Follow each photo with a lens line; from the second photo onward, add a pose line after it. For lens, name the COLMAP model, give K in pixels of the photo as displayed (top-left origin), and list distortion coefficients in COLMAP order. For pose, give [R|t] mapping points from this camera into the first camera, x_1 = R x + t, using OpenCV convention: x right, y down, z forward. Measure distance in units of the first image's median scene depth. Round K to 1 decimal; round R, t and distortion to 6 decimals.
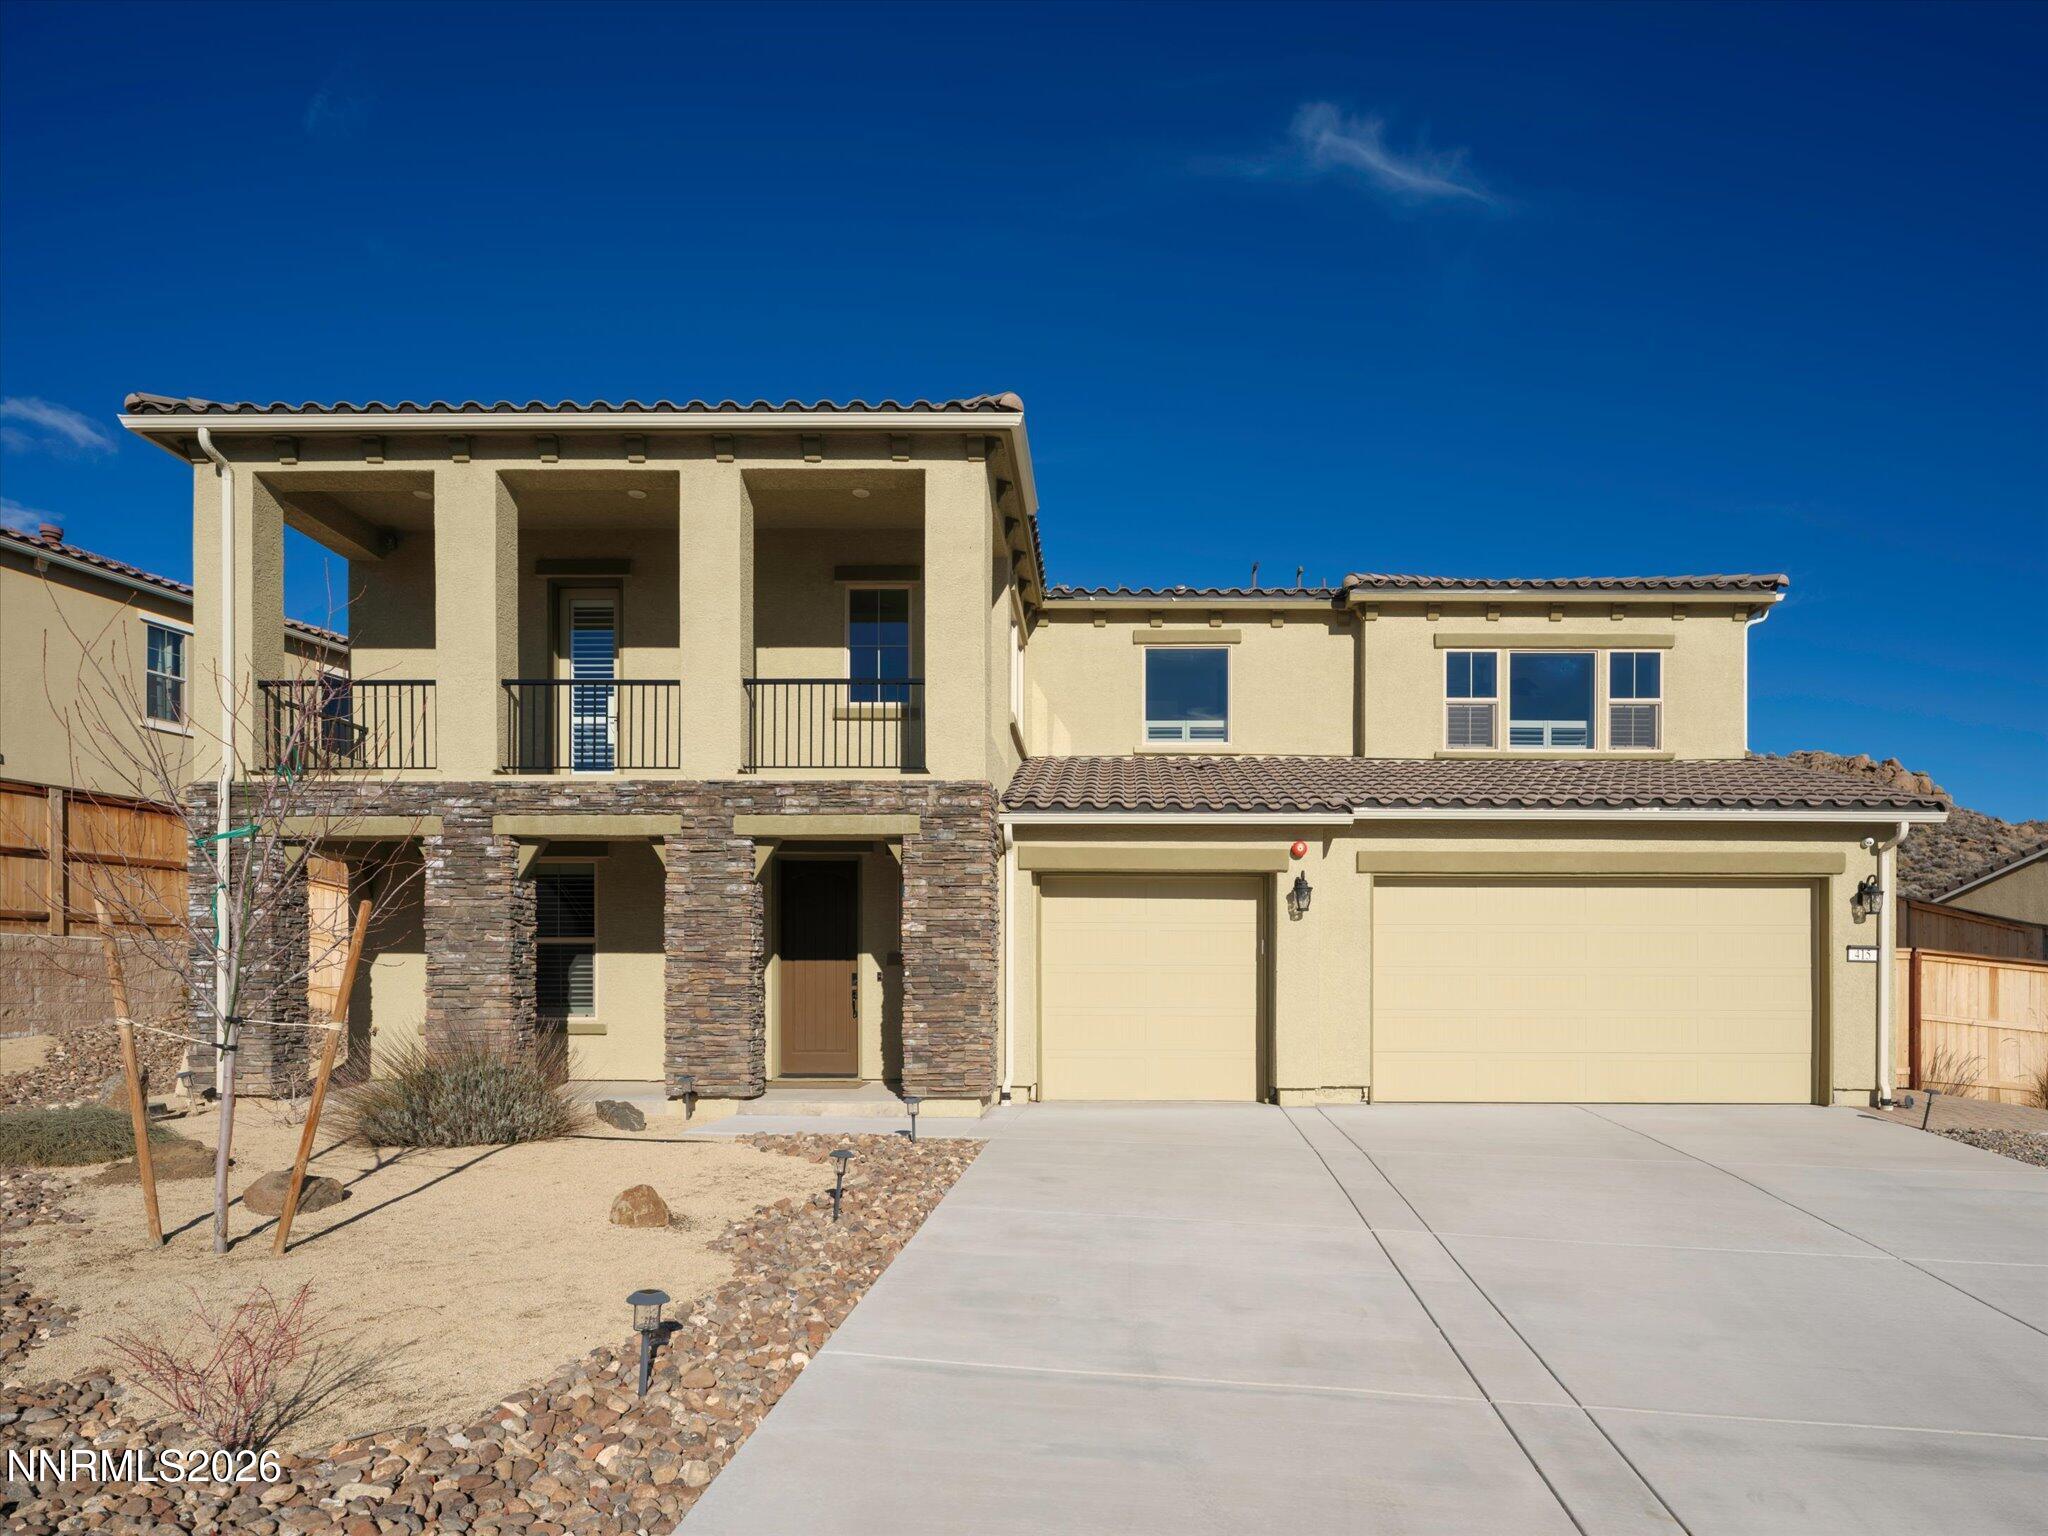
lens RADIAL K [[1137.8, 0, 1106.0], [0, 1137.8, 998.3], [0, 0, 1]] dist [-0.001907, 0.001277]
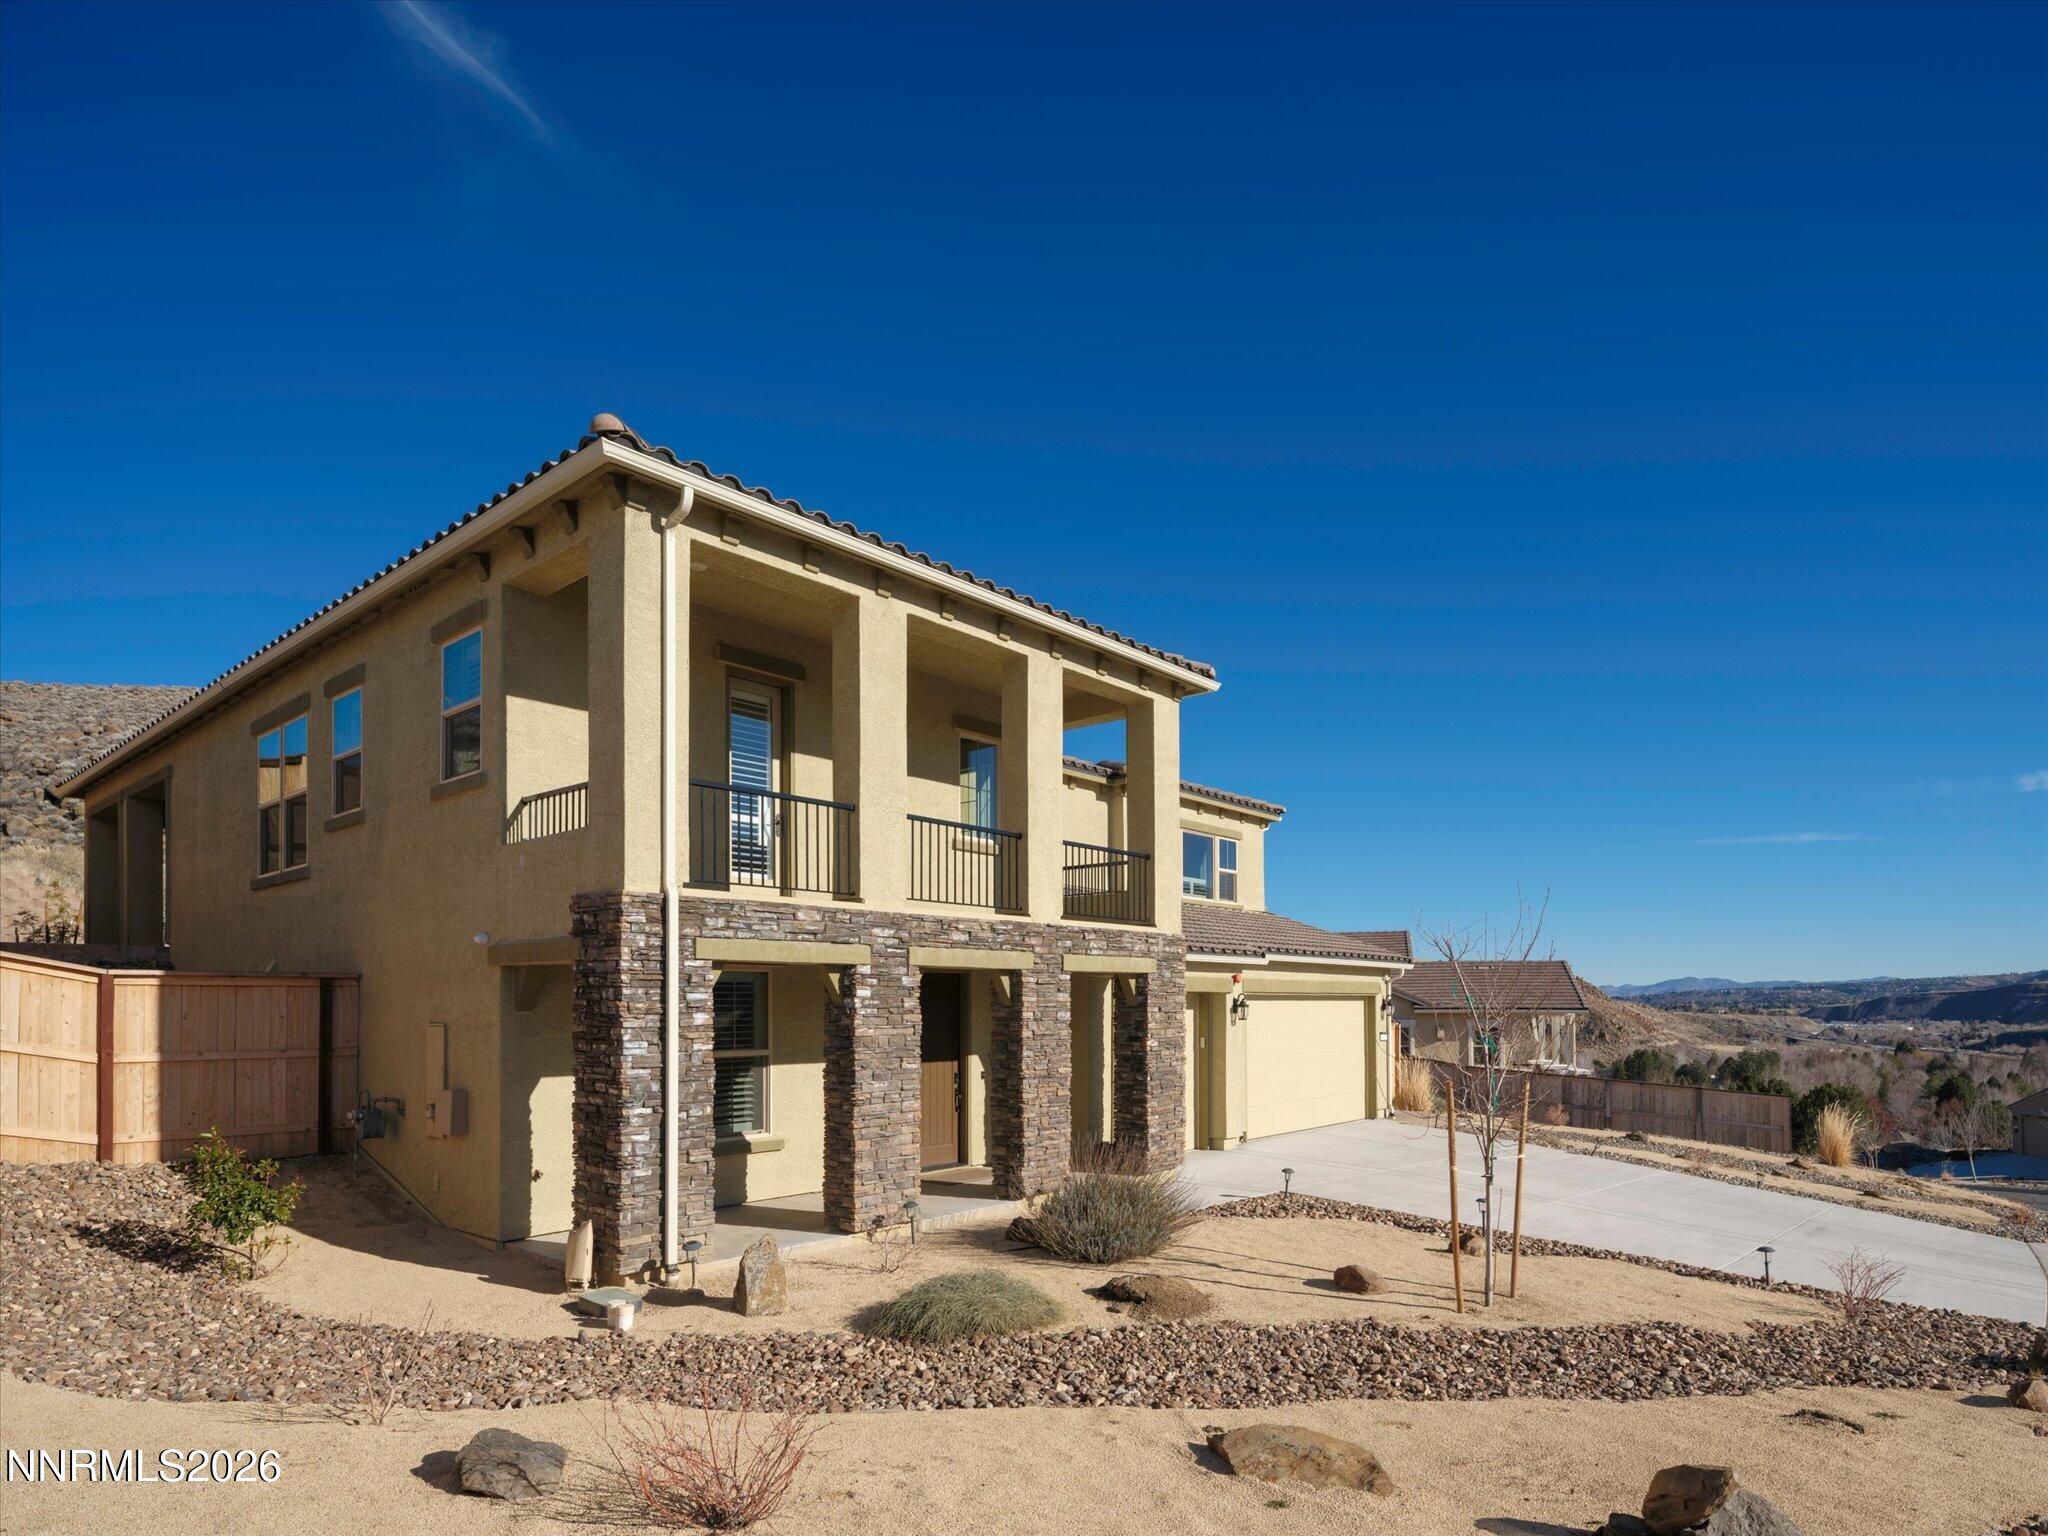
lens RADIAL K [[1133.3, 0, 1096.9], [0, 1133.3, 992.6], [0, 0, 1]] dist [-0.002827, 0.000248]
pose [[0.626454, 0.004686, 0.779445, -1.117098], [0.008299, 0.999885, -0.012681, -0.094735], [-0.779414, 0.014413, 0.626343, 0.203428]]
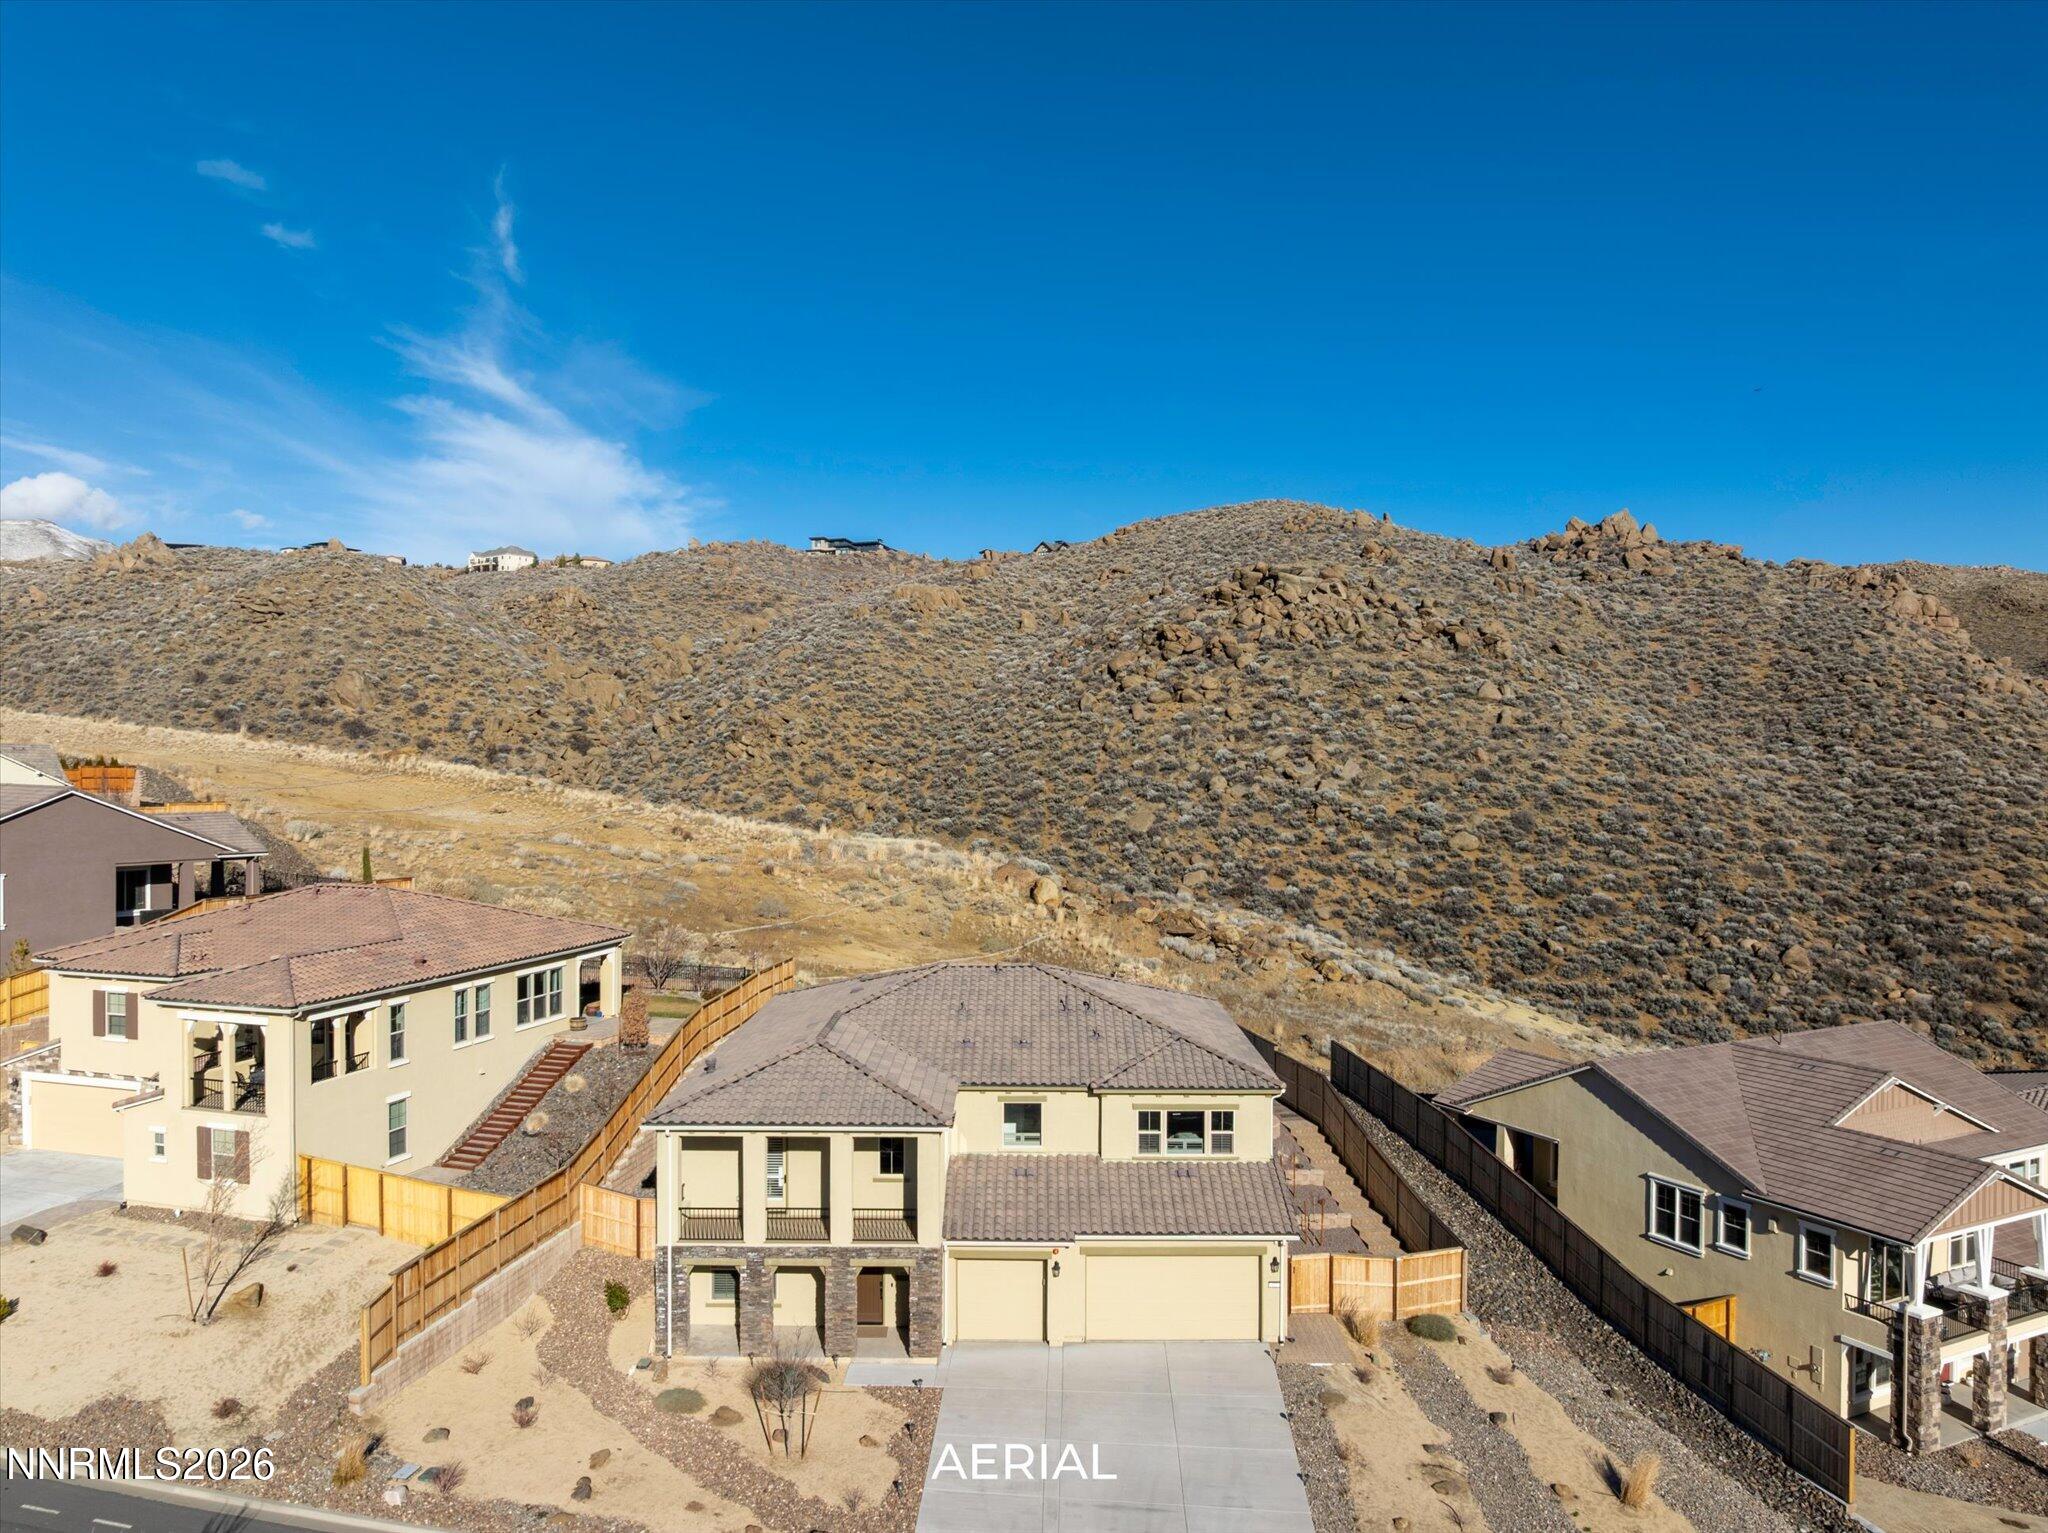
lens RADIAL K [[1462.3, 0, 1035.4], [0, 1462.3, 760.8], [0, 0, 1]] dist [-0.042552, 0.001746]
pose [[0.999909, 0.001837, 0.013340, 0.075236], [-0.001828, 0.999998, -0.000684, -1.263280], [-0.013342, 0.000659, 0.999911, -2.369082]]
